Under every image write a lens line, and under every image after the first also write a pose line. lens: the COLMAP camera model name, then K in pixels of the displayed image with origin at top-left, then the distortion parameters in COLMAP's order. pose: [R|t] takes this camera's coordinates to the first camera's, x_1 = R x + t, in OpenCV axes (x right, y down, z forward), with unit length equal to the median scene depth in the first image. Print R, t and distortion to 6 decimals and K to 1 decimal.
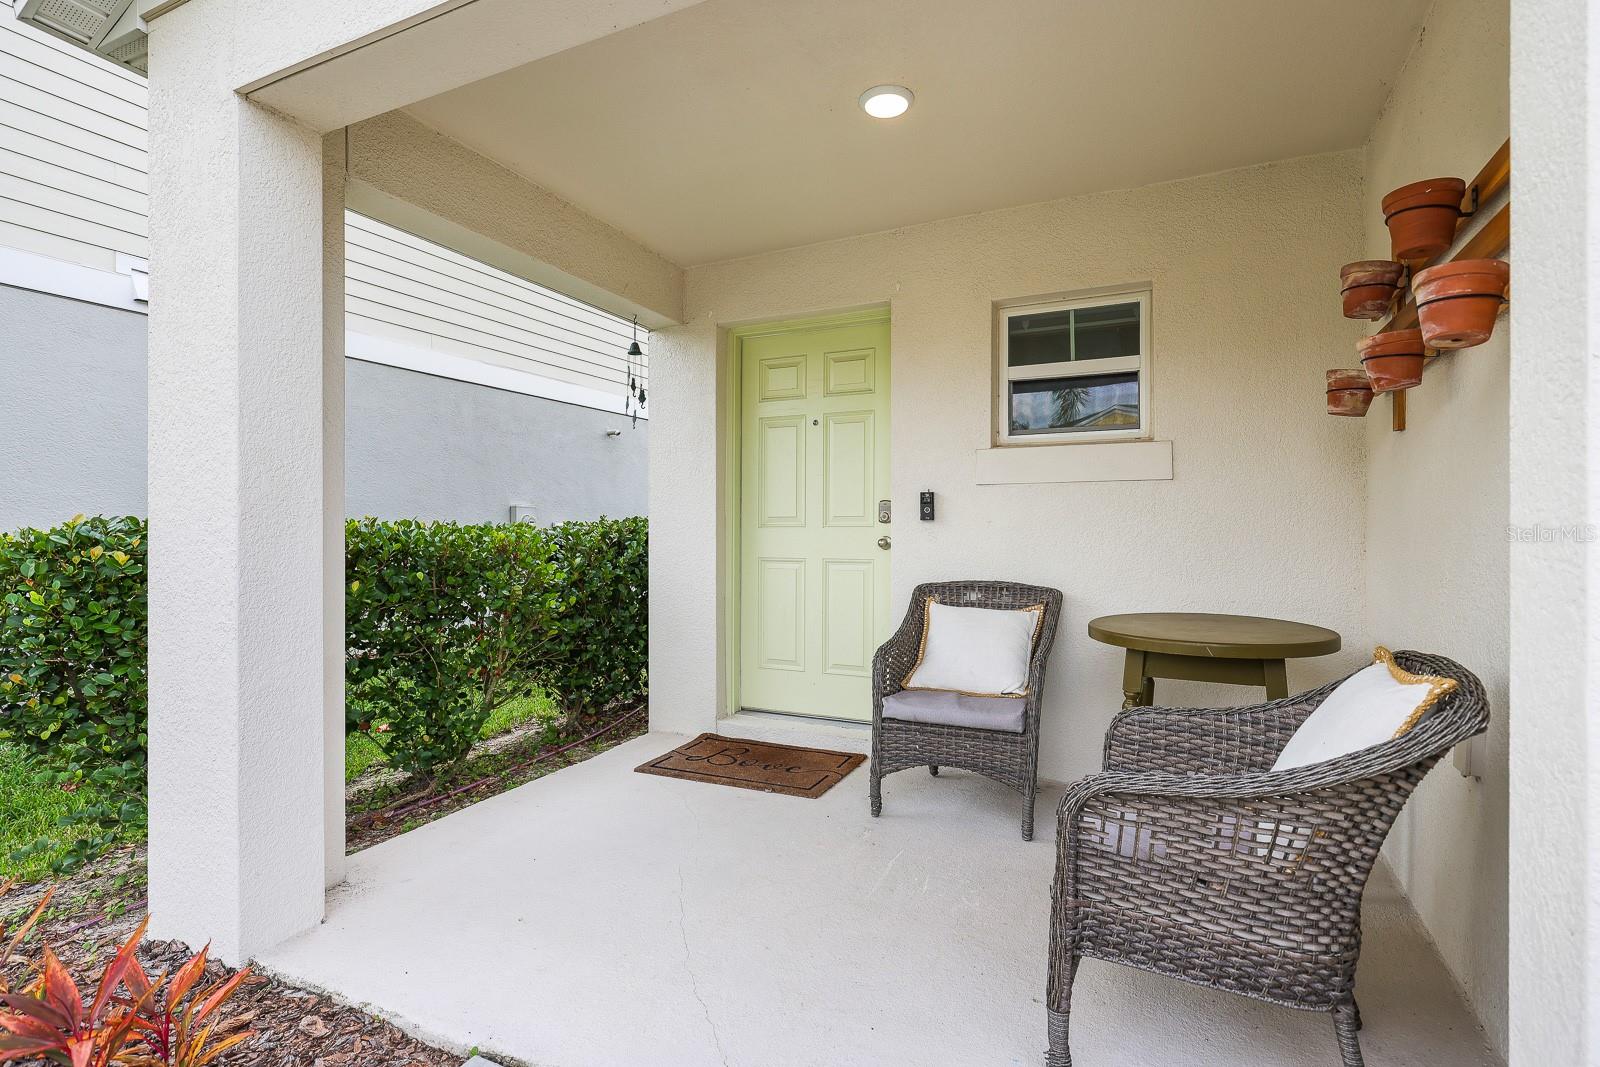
lens RADIAL K [[801.5, 0, 791.9], [0, 801.5, 531.5], [0, 0, 1]] dist [-0.001189, 0.000840]
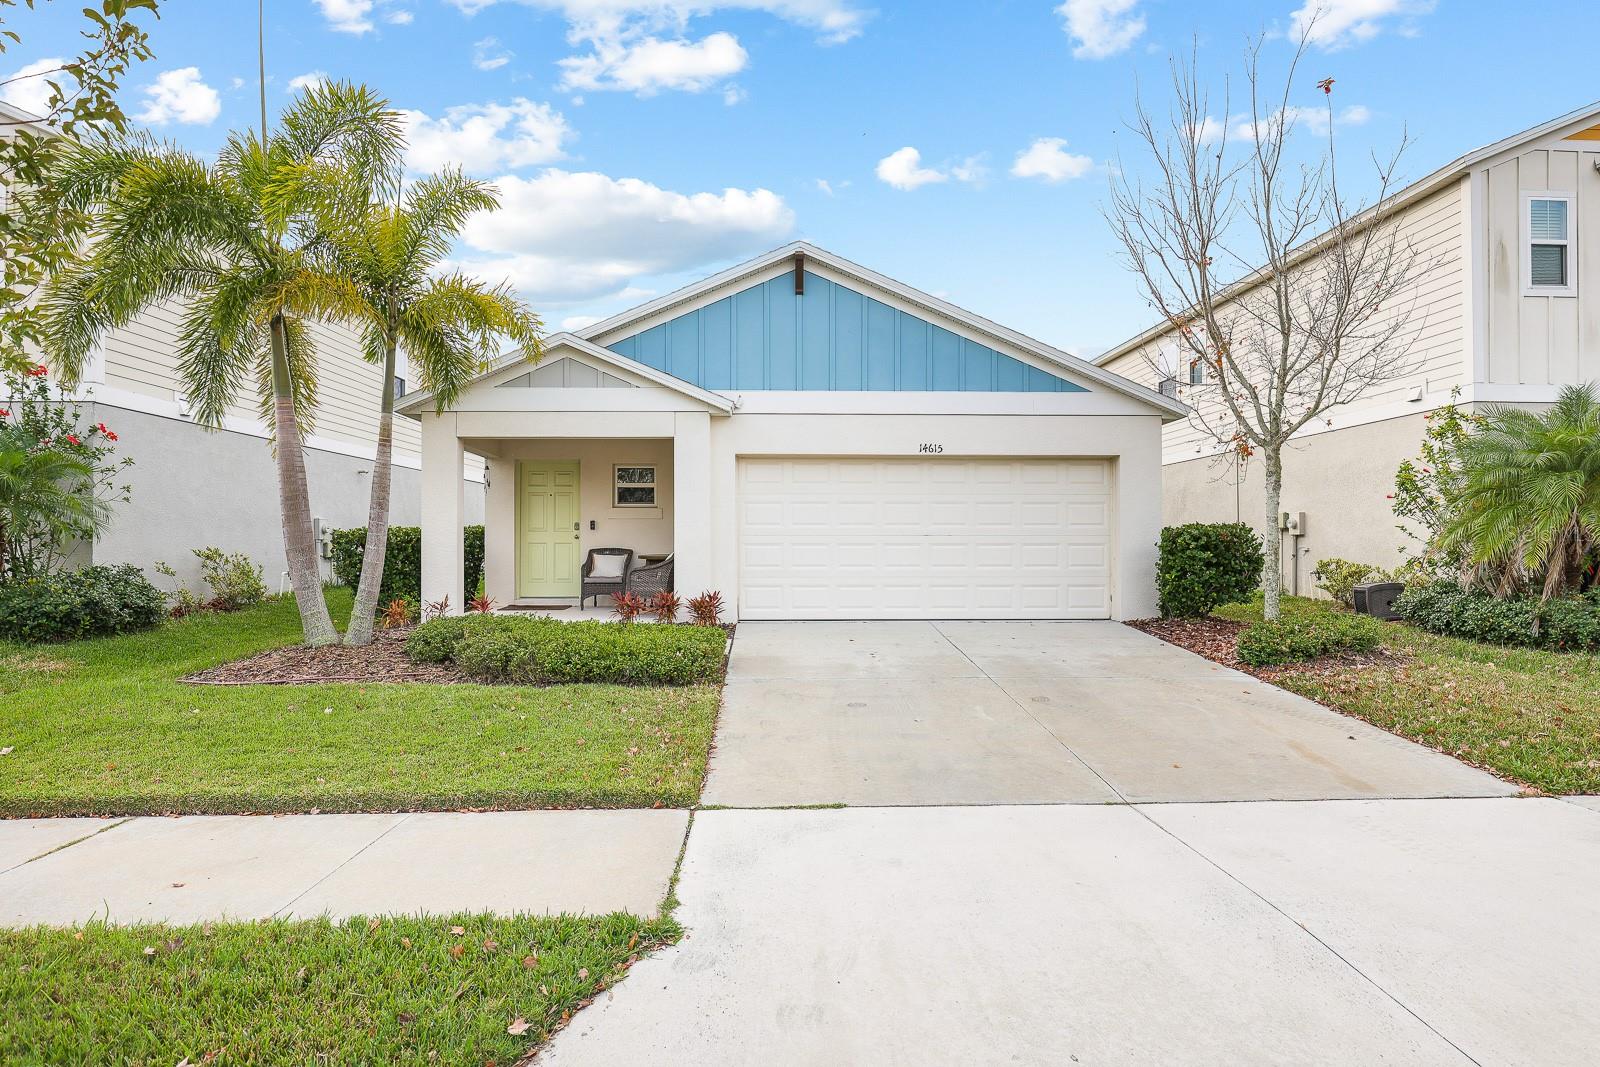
lens RADIAL K [[833.6, 0, 801.8], [0, 833.6, 538.5], [0, 0, 1]] dist [0.000464, -0.000604]
pose [[0.878676, 0.004532, 0.477397, -0.730894], [-0.000675, 0.999966, -0.008251, 0.053055], [-0.477418, 0.006928, 0.878649, -2.477854]]
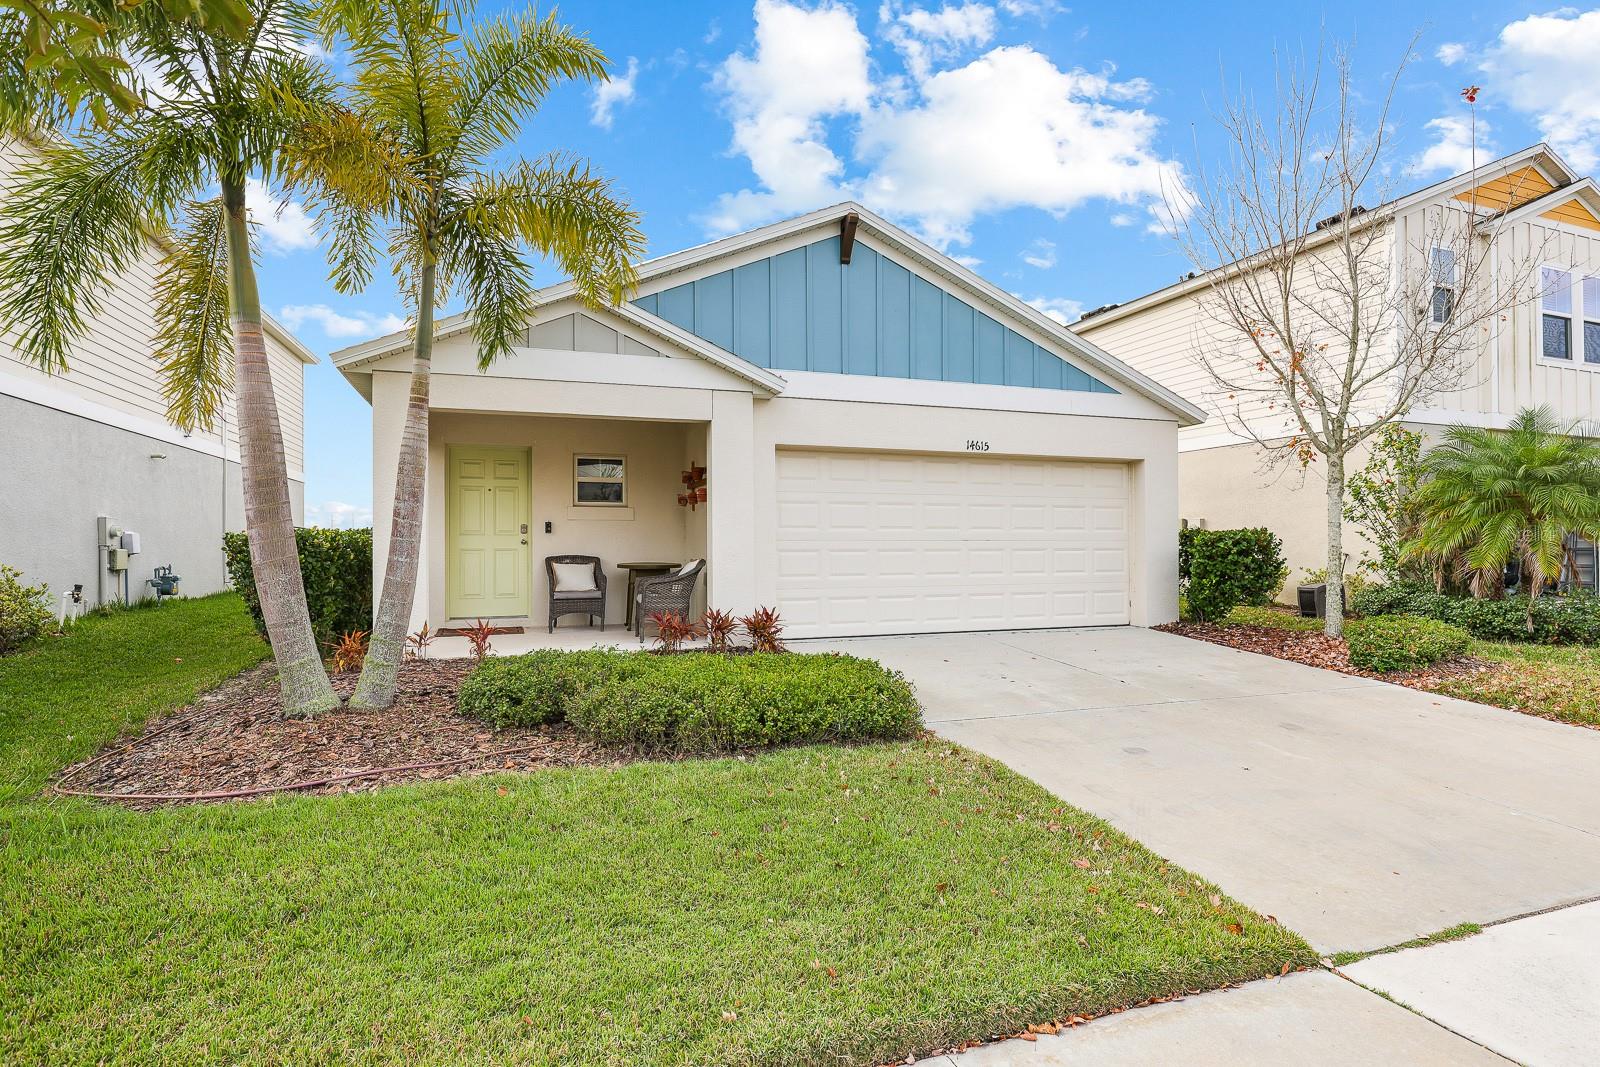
lens RADIAL K [[799.4, 0, 799.4], [0, 799.4, 536.3], [0, 0, 1]] dist [-0.003144, 0.000517]
pose [[0.703124, 0.008758, 0.711013, -1.178959], [0.002596, 0.999886, -0.014884, 0.041353], [-0.711062, 0.012311, 0.703021, -1.507986]]
